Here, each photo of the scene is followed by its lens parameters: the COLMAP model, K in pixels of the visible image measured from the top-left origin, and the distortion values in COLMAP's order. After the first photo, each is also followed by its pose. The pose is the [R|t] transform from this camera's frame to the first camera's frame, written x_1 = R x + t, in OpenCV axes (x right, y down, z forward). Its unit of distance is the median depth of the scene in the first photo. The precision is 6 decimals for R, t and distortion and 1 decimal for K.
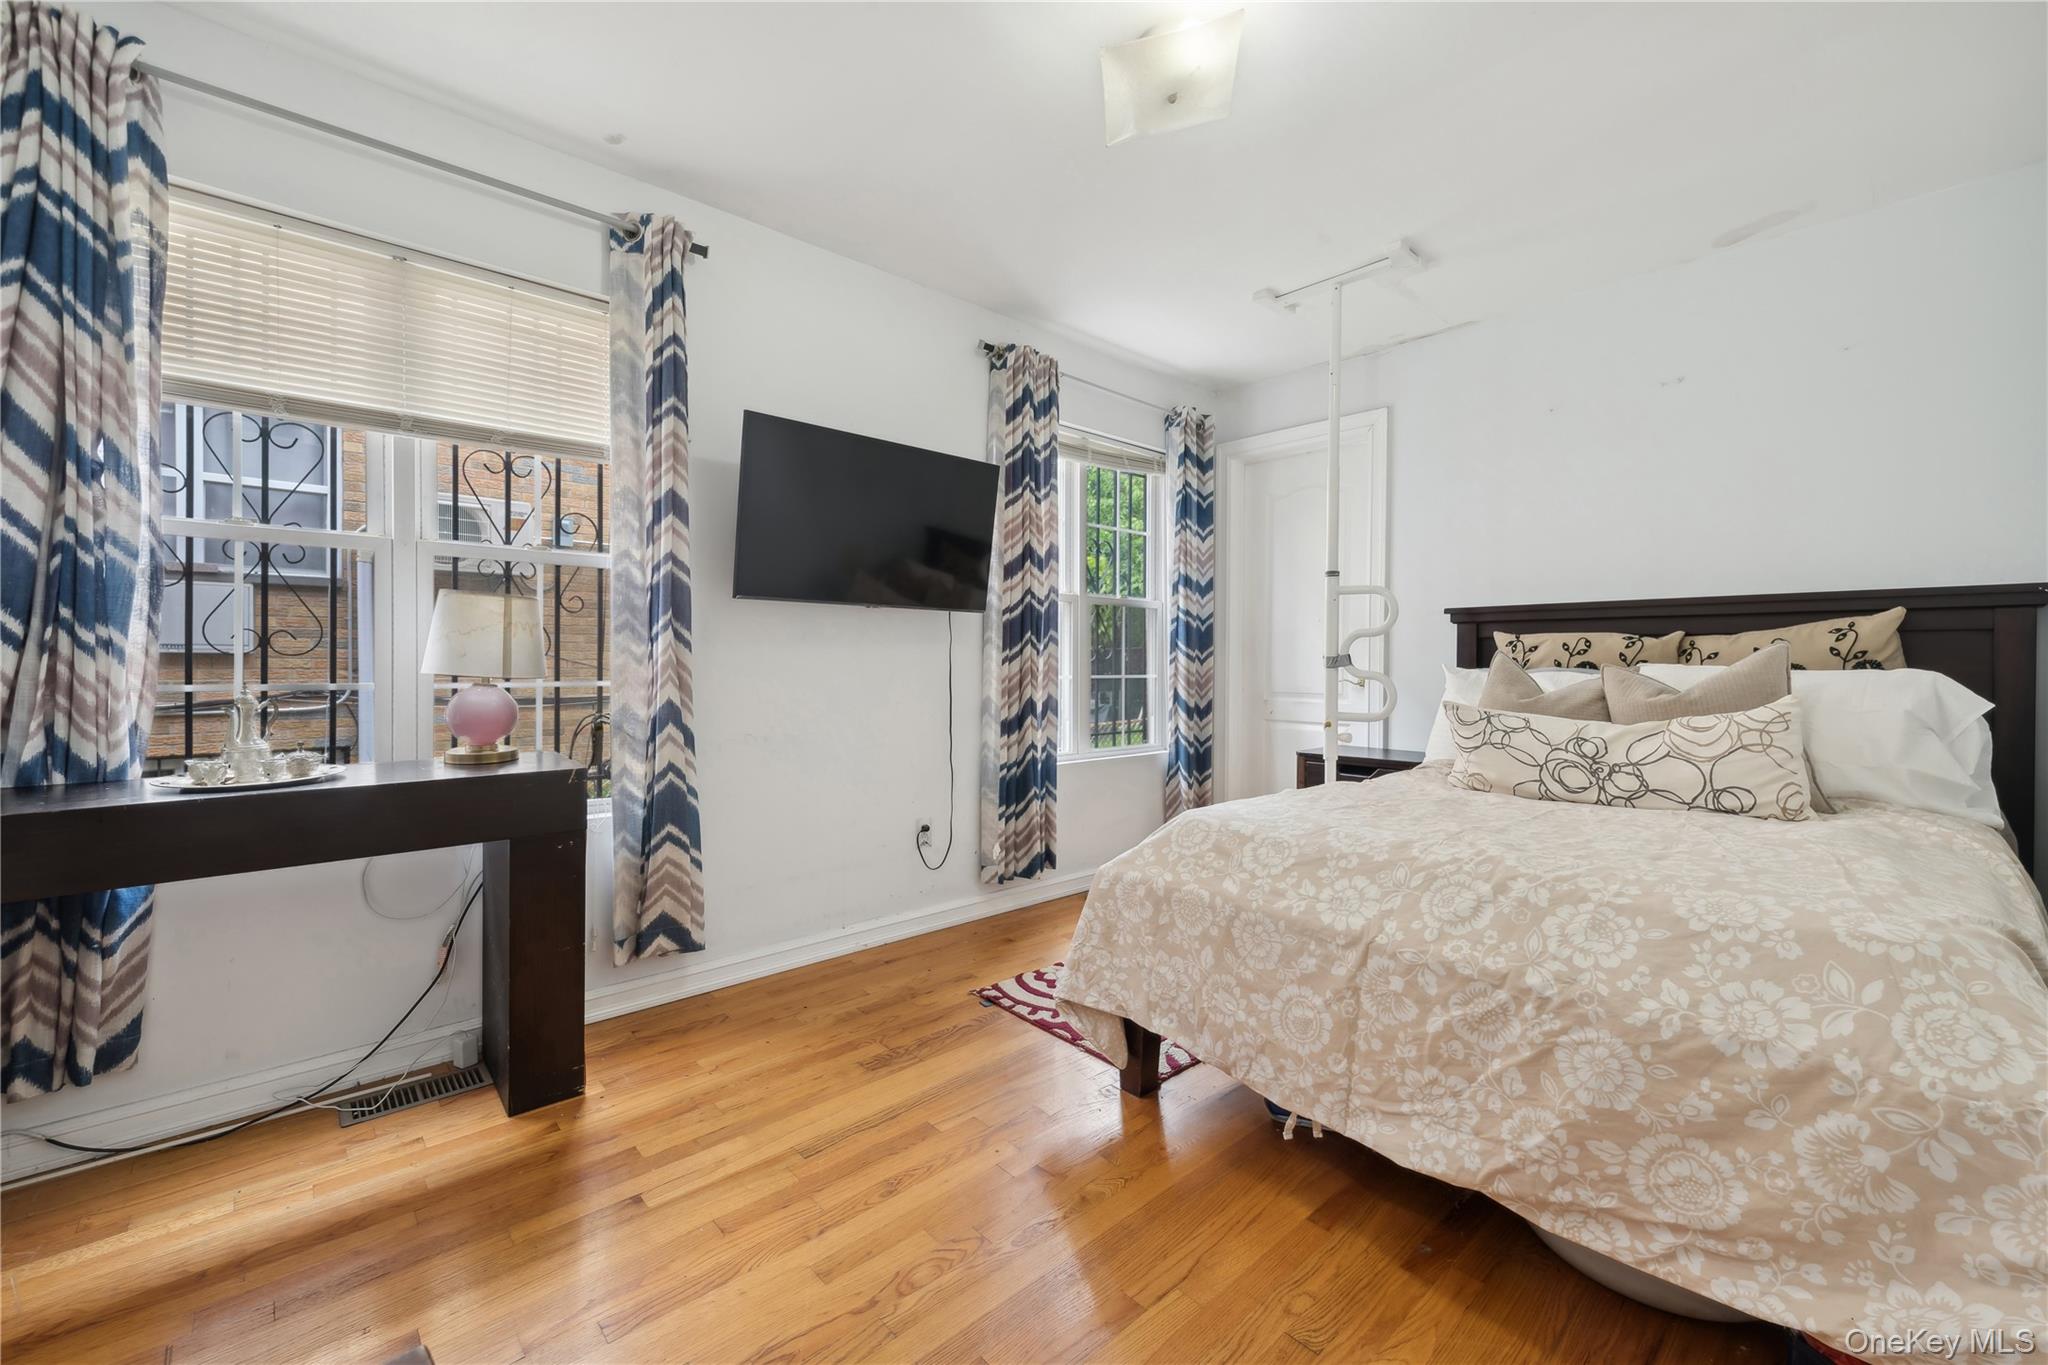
lens RADIAL K [[830.4, 0, 1041.1], [0, 830.4, 665.9], [0, 0, 1]] dist [0.011191, -0.000033]
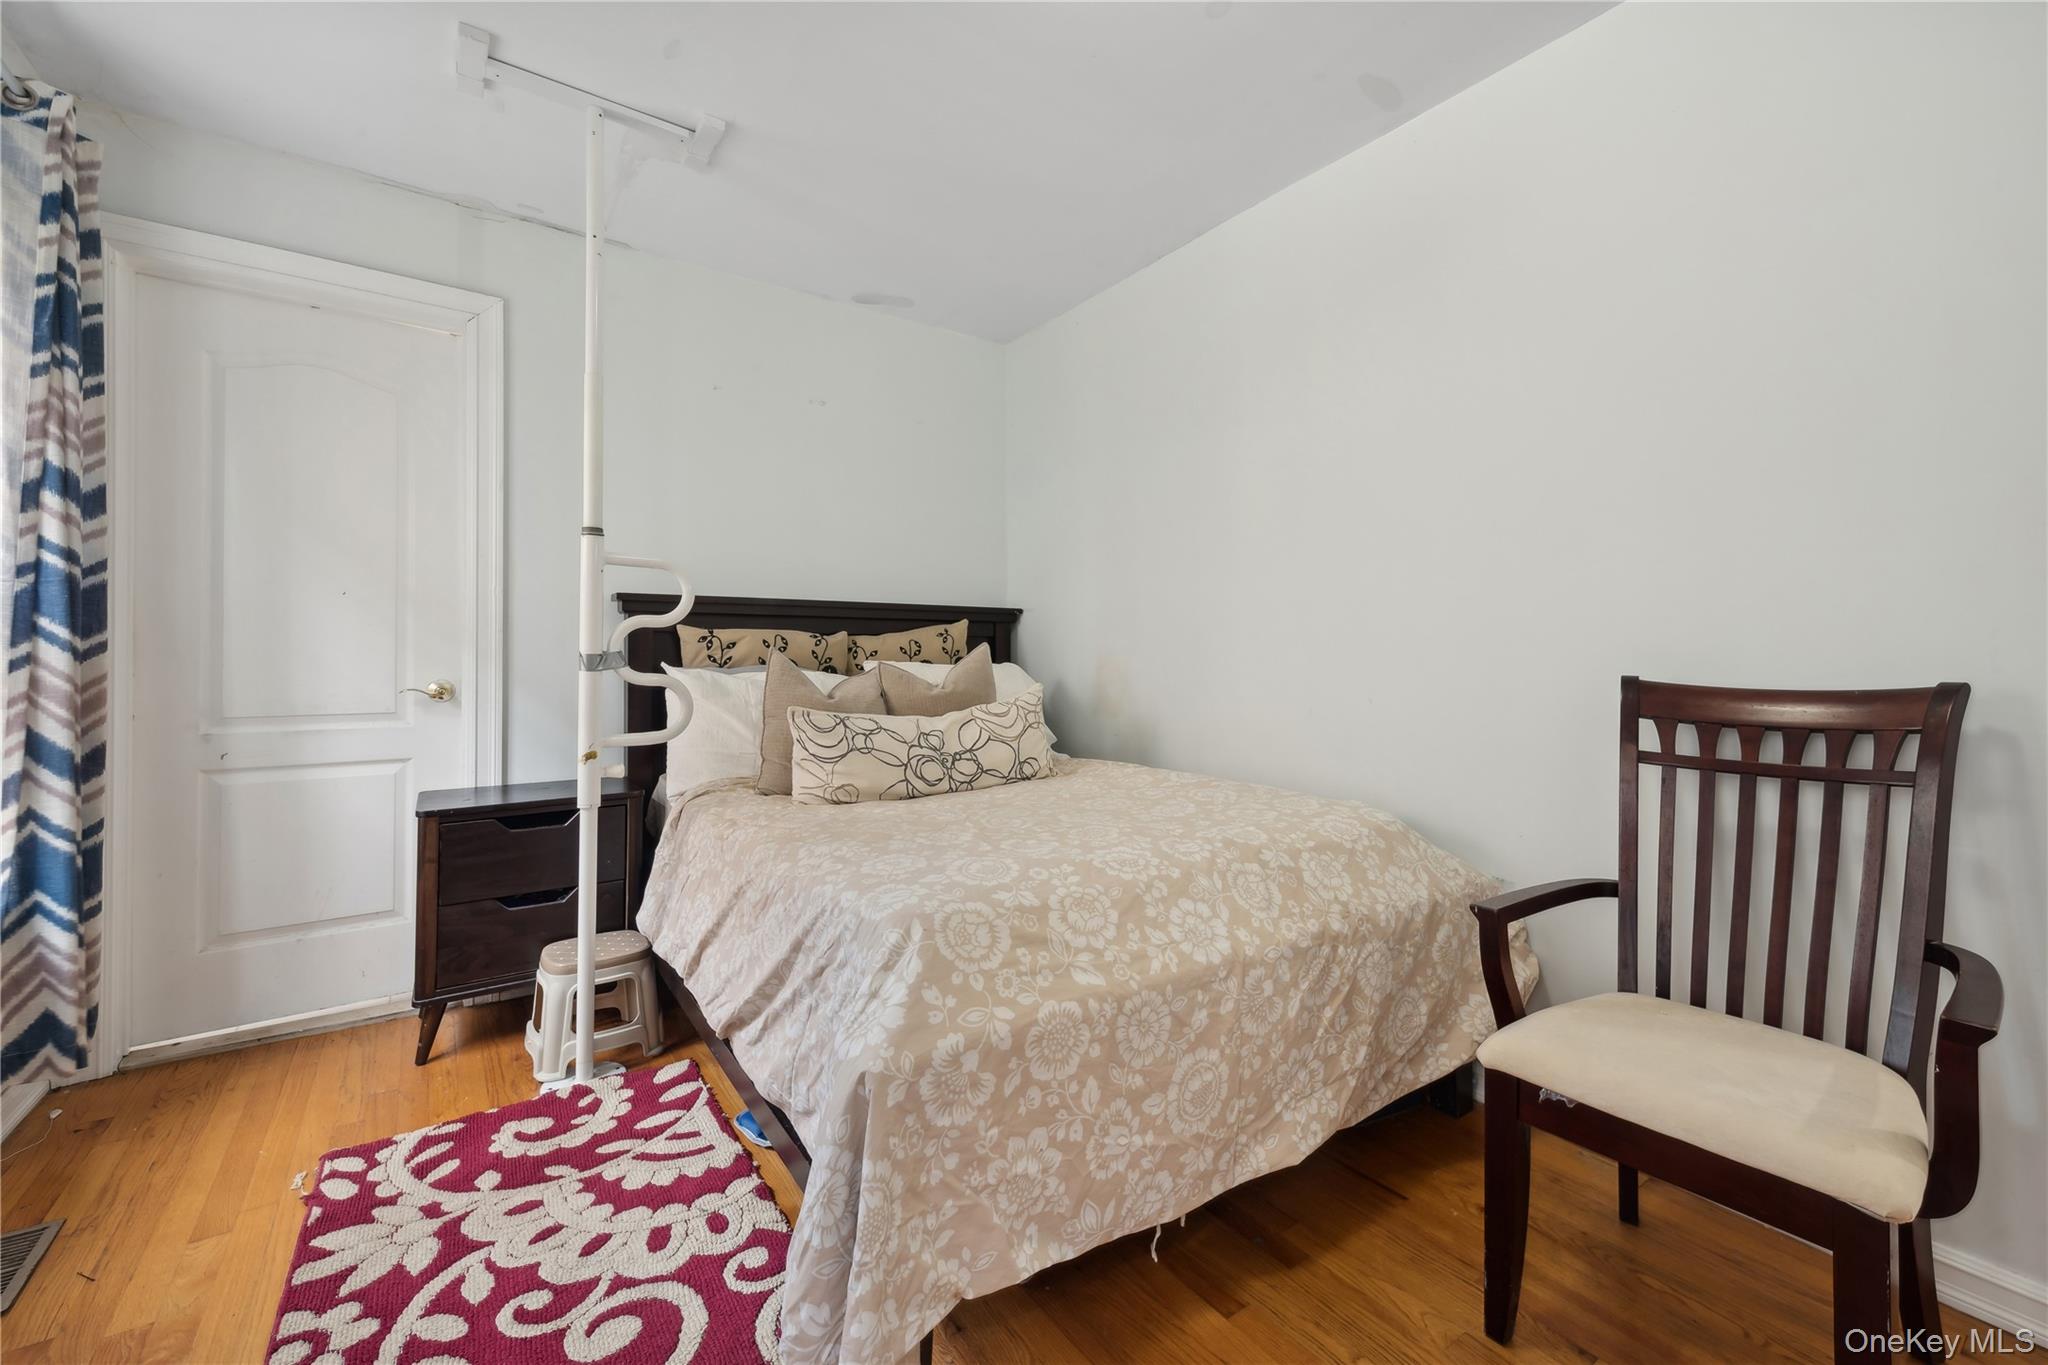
lens RADIAL K [[848.6, 0, 1030.6], [0, 848.6, 648.7], [0, 0, 1]] dist [0.012274, -0.000002]
pose [[0.112294, 0.005723, 0.993659, -0.390783], [0.009111, 0.999935, -0.006788, -0.009817], [-0.993633, 0.009816, 0.112235, 0.748402]]
